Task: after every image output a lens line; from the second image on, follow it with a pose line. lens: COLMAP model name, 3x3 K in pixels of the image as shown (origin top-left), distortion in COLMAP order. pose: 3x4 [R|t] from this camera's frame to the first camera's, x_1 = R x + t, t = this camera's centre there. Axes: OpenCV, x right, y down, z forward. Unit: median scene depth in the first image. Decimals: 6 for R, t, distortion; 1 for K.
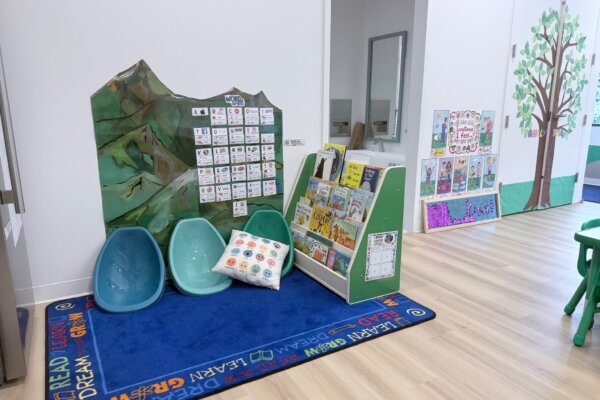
lens RADIAL K [[421.8, 0, 297.9], [0, 421.8, 200.1], [0, 0, 1]] dist [0.089086, -0.122056]
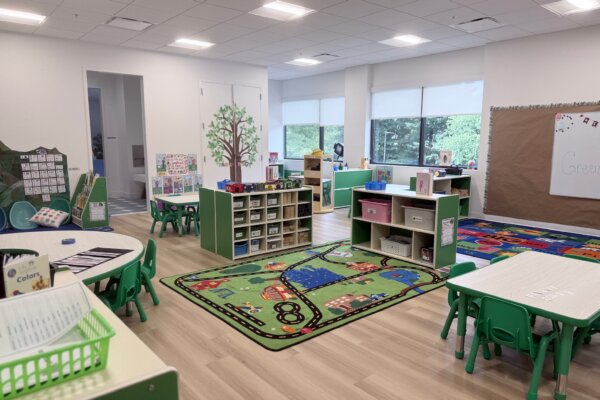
lens RADIAL K [[427.0, 0, 300.0], [0, 427.0, 200.0], [0, 0, 1]] dist [0.086121, -0.117733]
pose [[0.984448, -0.022911, 0.174177, 0.600687], [0.035094, 0.997123, -0.067189, 0.176906], [-0.172136, 0.072257, 0.982419, -1.149721]]
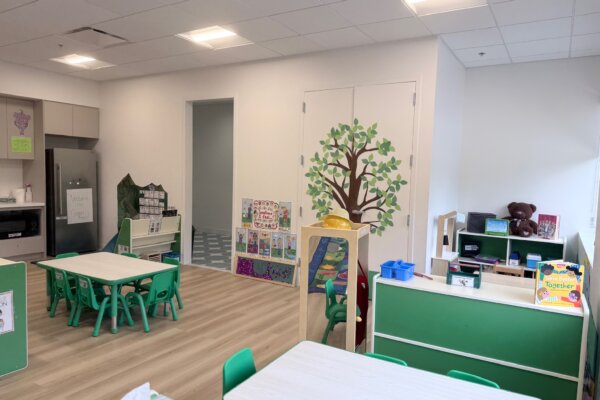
lens RADIAL K [[421.8, 0, 297.9], [0, 421.8, 200.1], [0, 0, 1]] dist [0.089086, -0.122056]
pose [[0.494161, 0.068151, -0.866695, 1.673071], [-0.207796, 0.977286, -0.041631, -0.168290], [0.844172, 0.200668, 0.497098, 0.357229]]
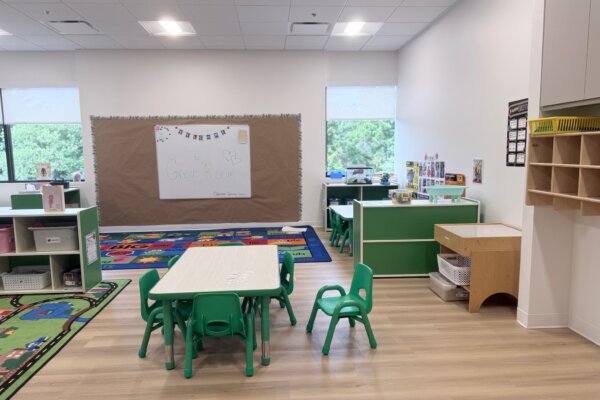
lens RADIAL K [[427.0, 0, 300.0], [0, 427.0, 200.0], [0, 0, 1]] dist [0.086121, -0.117733]
pose [[0.442988, -0.109356, 0.889833, 0.492573], [0.203019, 0.978986, 0.019242, 0.165885], [-0.873238, 0.172129, 0.455880, -1.014419]]
